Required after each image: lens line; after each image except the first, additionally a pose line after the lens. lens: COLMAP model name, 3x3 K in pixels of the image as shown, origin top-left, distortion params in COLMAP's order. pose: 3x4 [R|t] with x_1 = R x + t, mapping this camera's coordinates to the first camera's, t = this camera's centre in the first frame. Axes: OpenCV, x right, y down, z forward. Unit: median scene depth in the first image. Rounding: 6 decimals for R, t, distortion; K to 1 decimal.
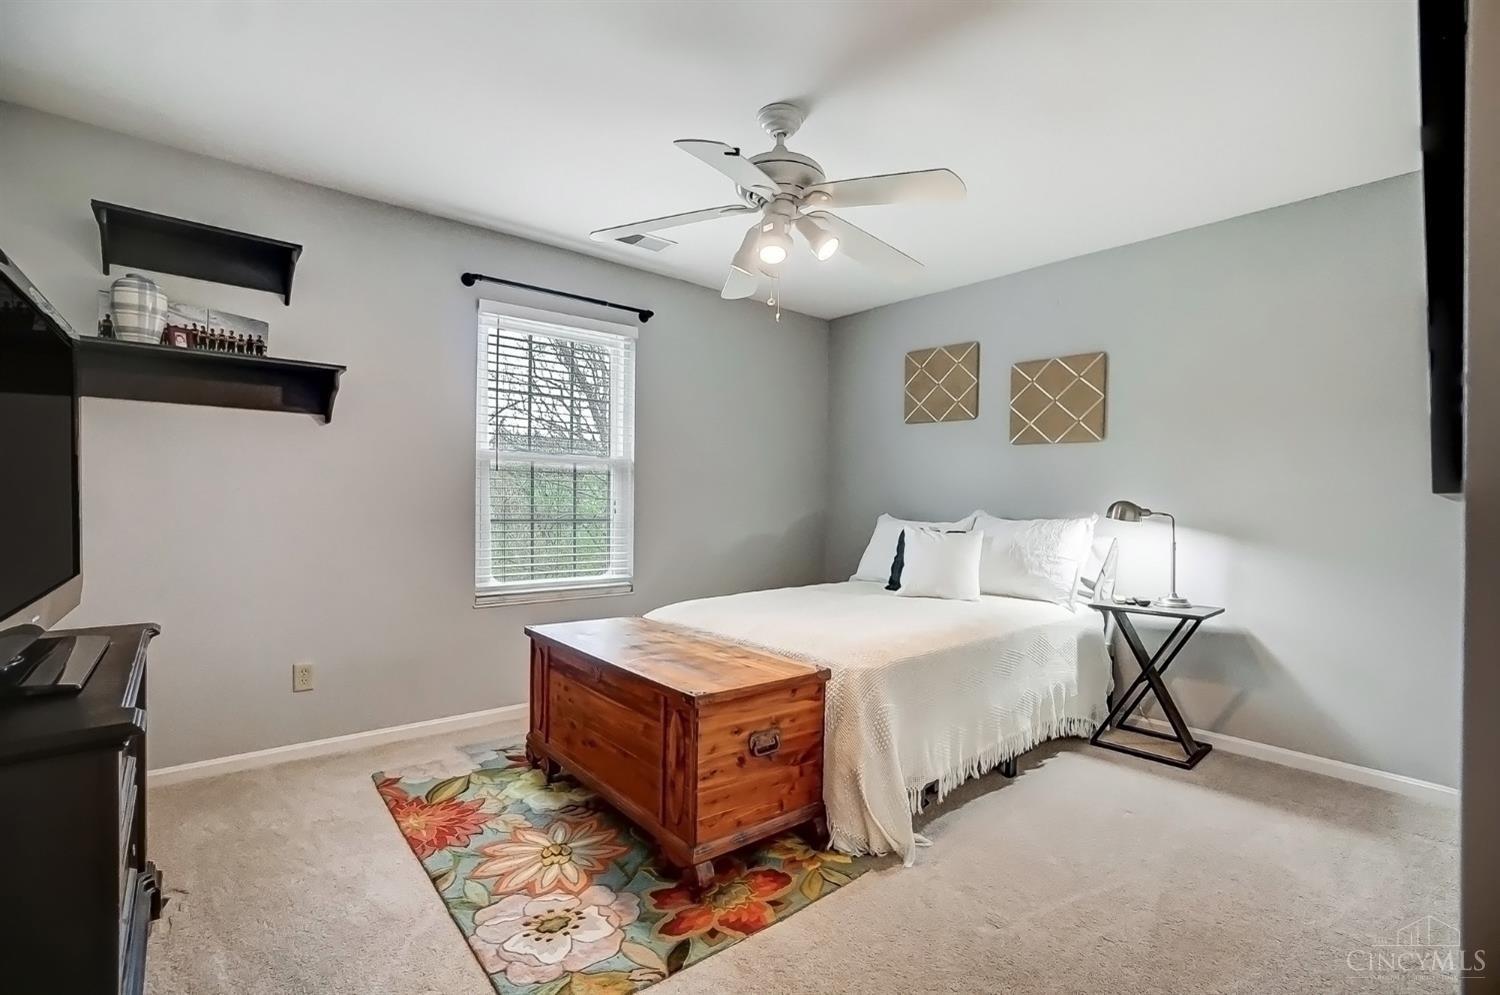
lens RADIAL K [[669.0, 0, 753.3], [0, 669.0, 501.6], [0, 0, 1]] dist [-0.042326, 0.007247]
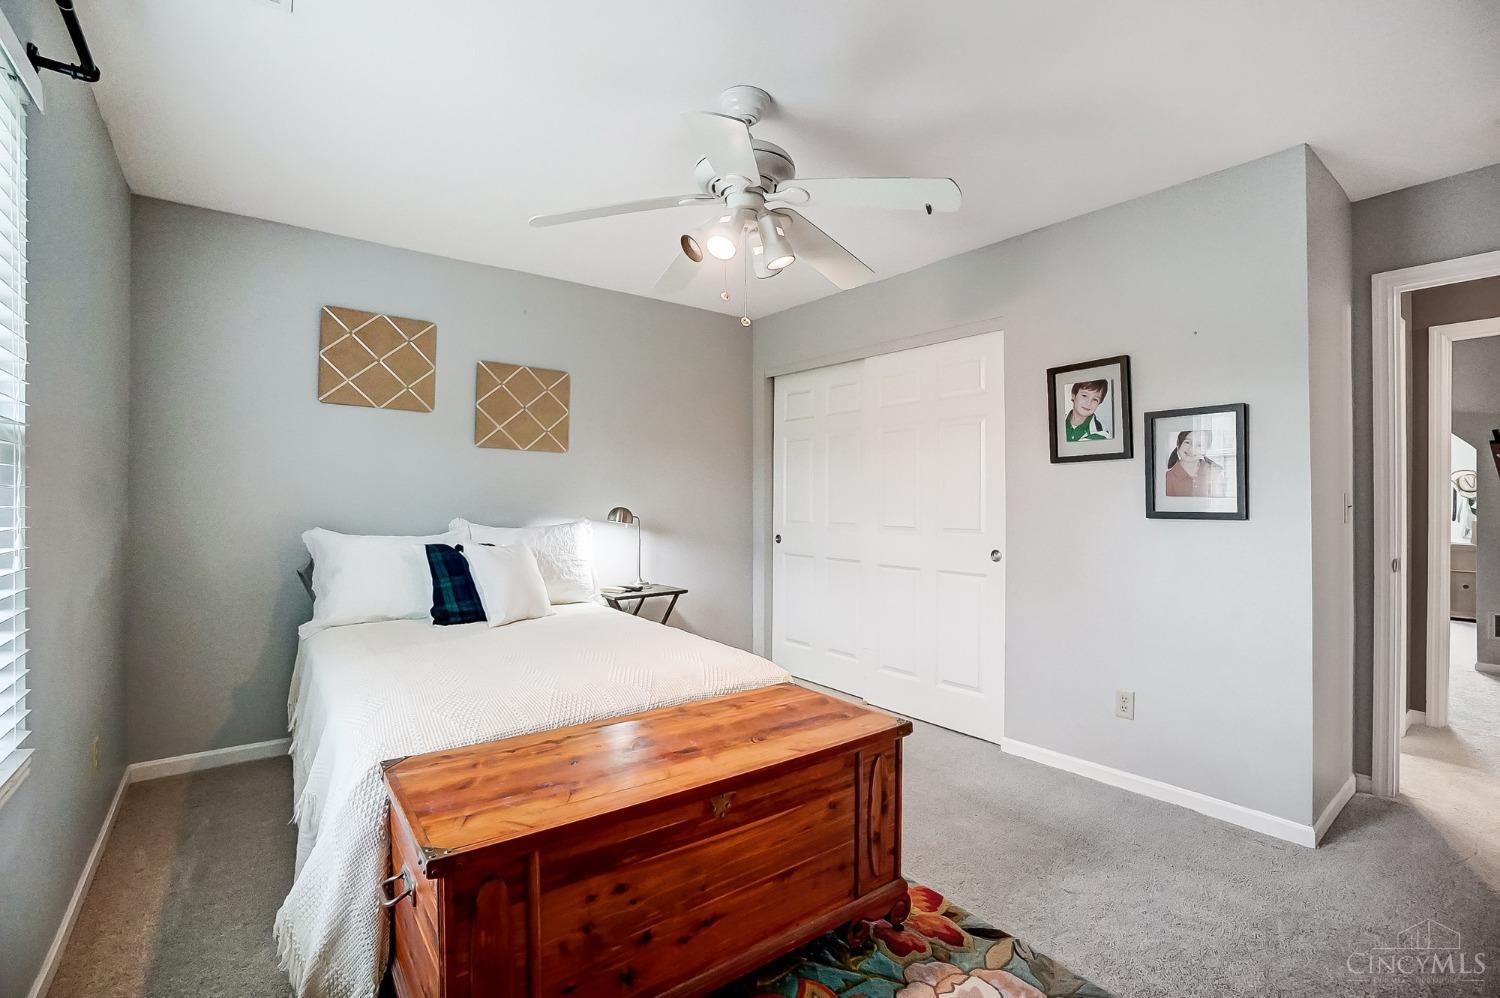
lens RADIAL K [[669.0, 0, 753.9], [0, 669.0, 496.7], [0, 0, 1]] dist [-0.042326, 0.007247]
pose [[0.052600, -0.012128, 0.998542, -0.548272], [-0.001048, 0.999925, 0.012200, -0.029057], [-0.998615, -0.001688, 0.052583, 0.593306]]
